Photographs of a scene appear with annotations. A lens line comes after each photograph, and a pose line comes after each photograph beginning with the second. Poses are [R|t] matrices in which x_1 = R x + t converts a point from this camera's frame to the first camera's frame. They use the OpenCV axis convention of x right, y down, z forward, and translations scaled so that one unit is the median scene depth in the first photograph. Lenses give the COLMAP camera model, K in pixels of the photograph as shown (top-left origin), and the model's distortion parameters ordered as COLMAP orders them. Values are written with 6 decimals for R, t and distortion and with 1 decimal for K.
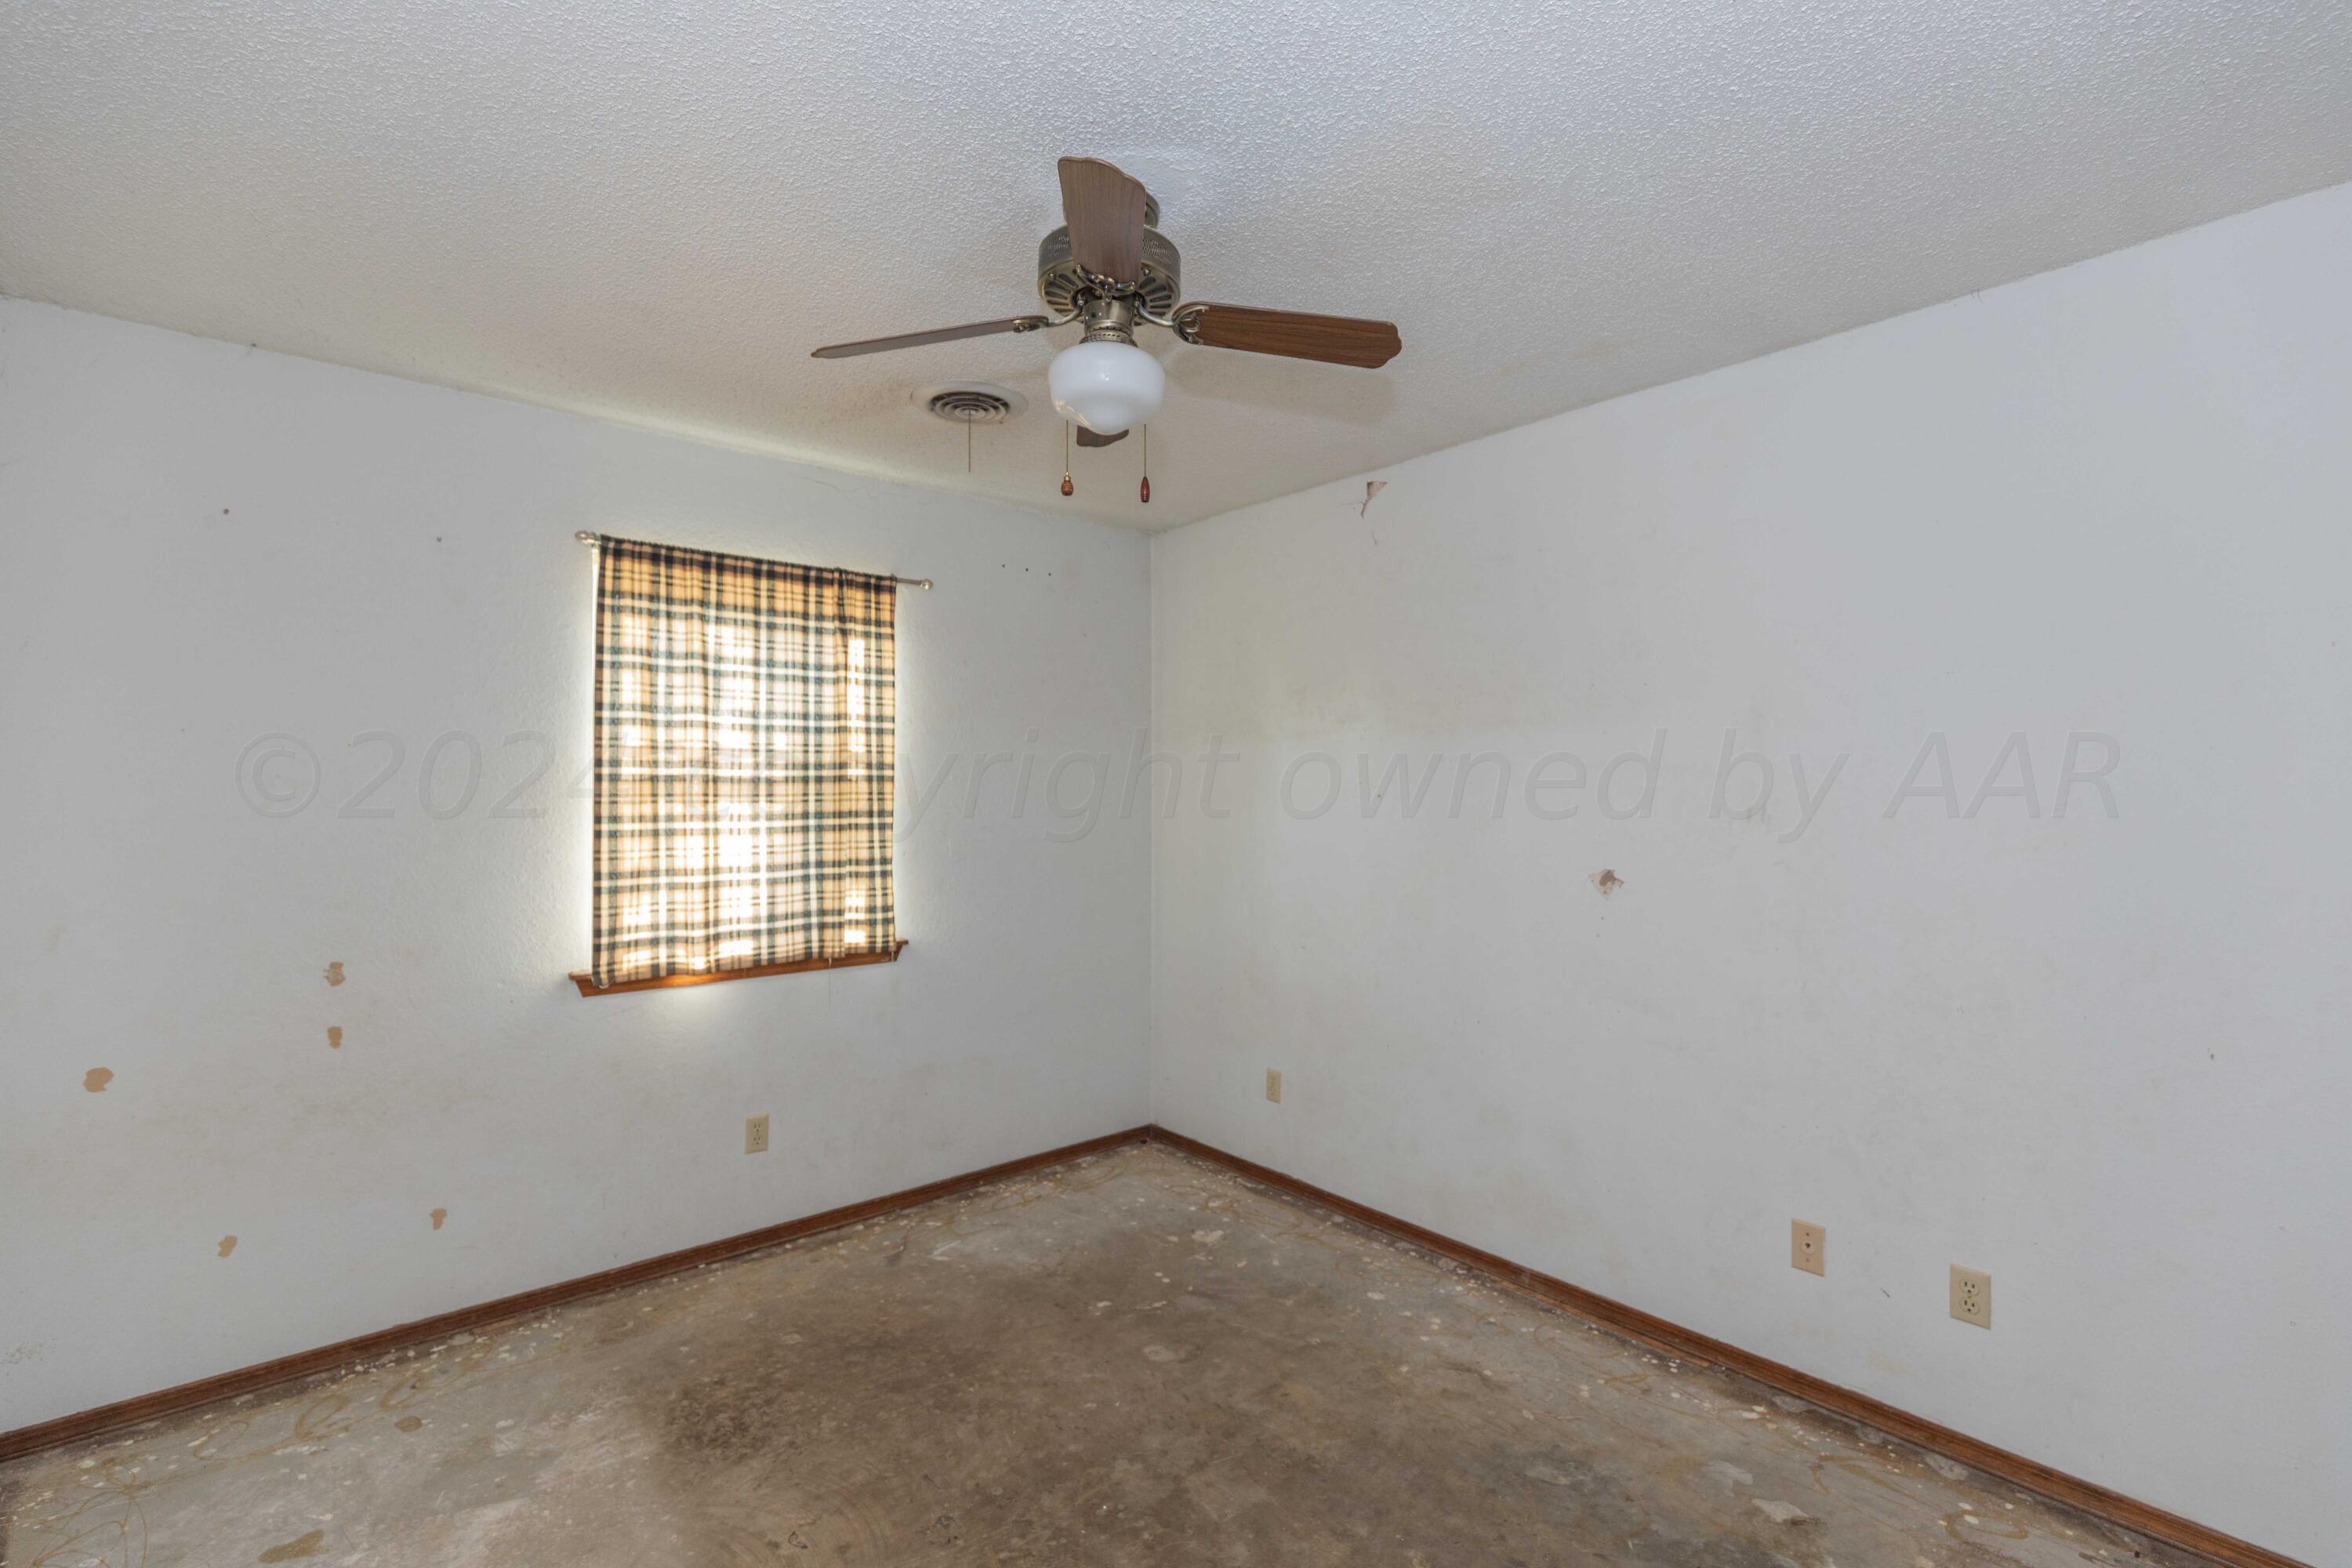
lens RADIAL K [[1086.7, 0, 1206.8], [0, 1086.7, 787.3], [0, 0, 1]] dist [0.004065, 0.000172]
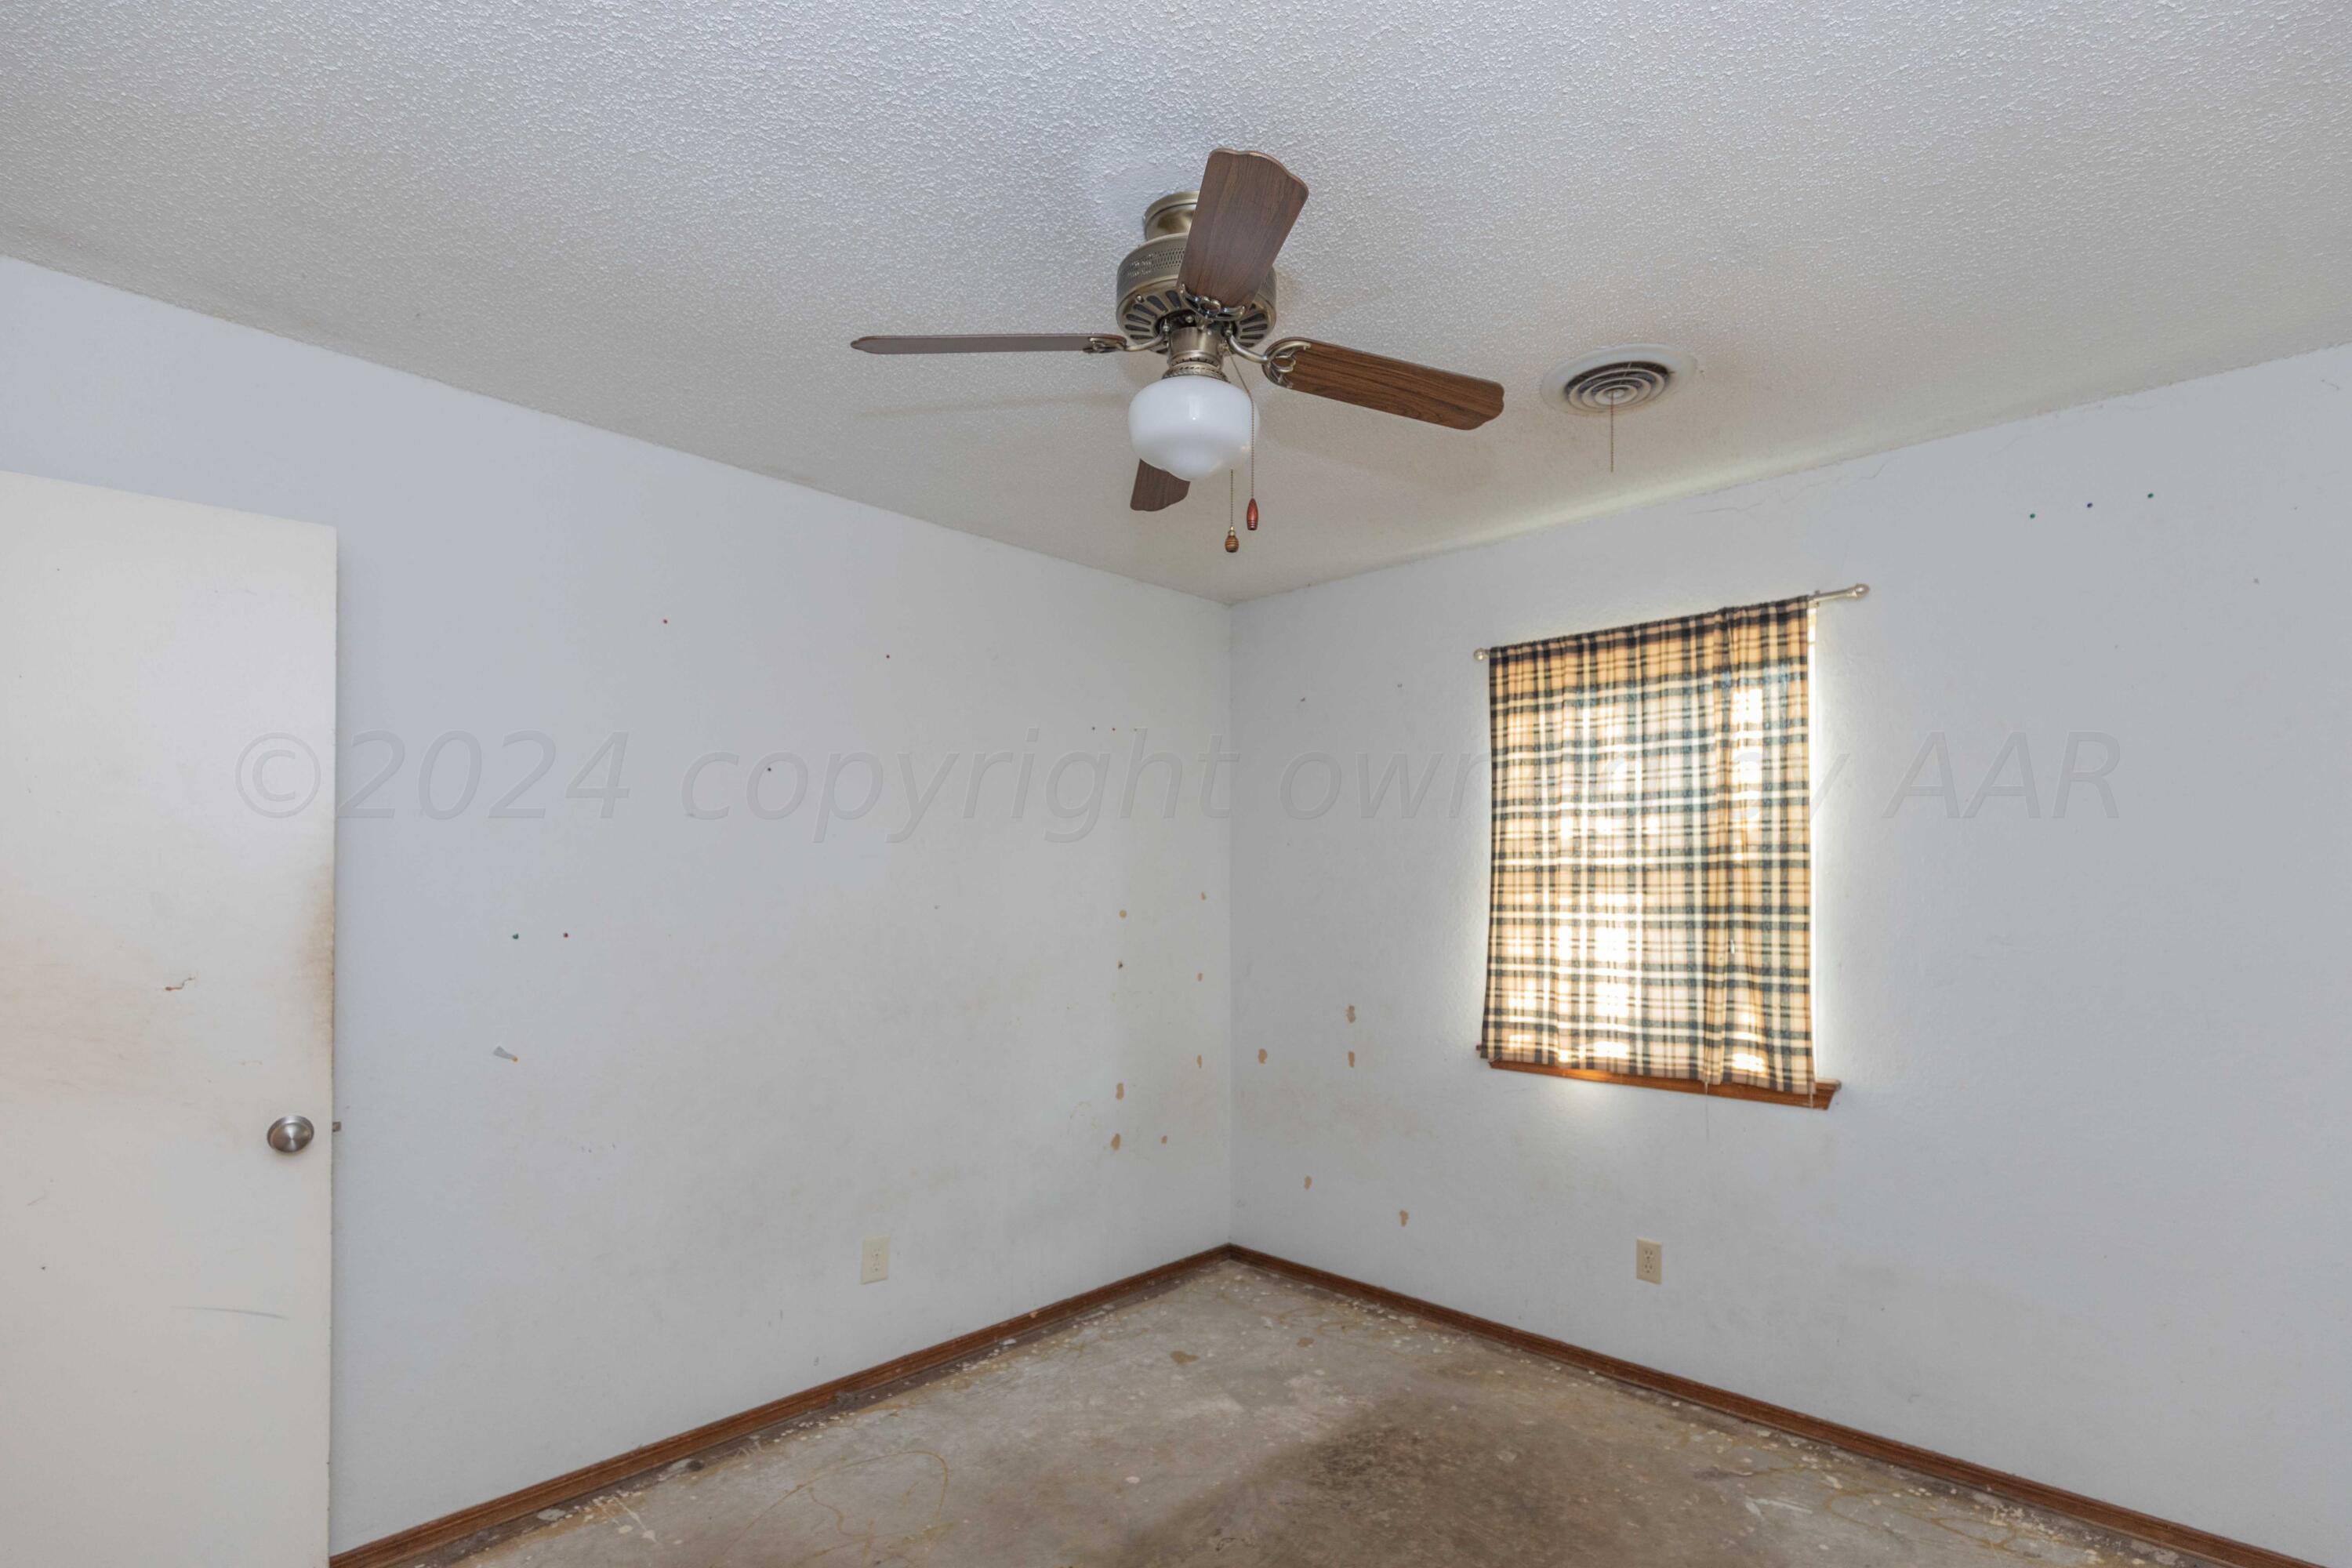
lens RADIAL K [[1088.0, 0, 1132.1], [0, 1088.0, 874.6], [0, 0, 1]] dist [-0.001591, -0.000072]
pose [[0.050590, -0.010396, -0.998665, 0.475449], [0.006994, 0.999925, -0.010054, 0.004466], [0.998695, -0.006476, 0.050659, 0.535616]]
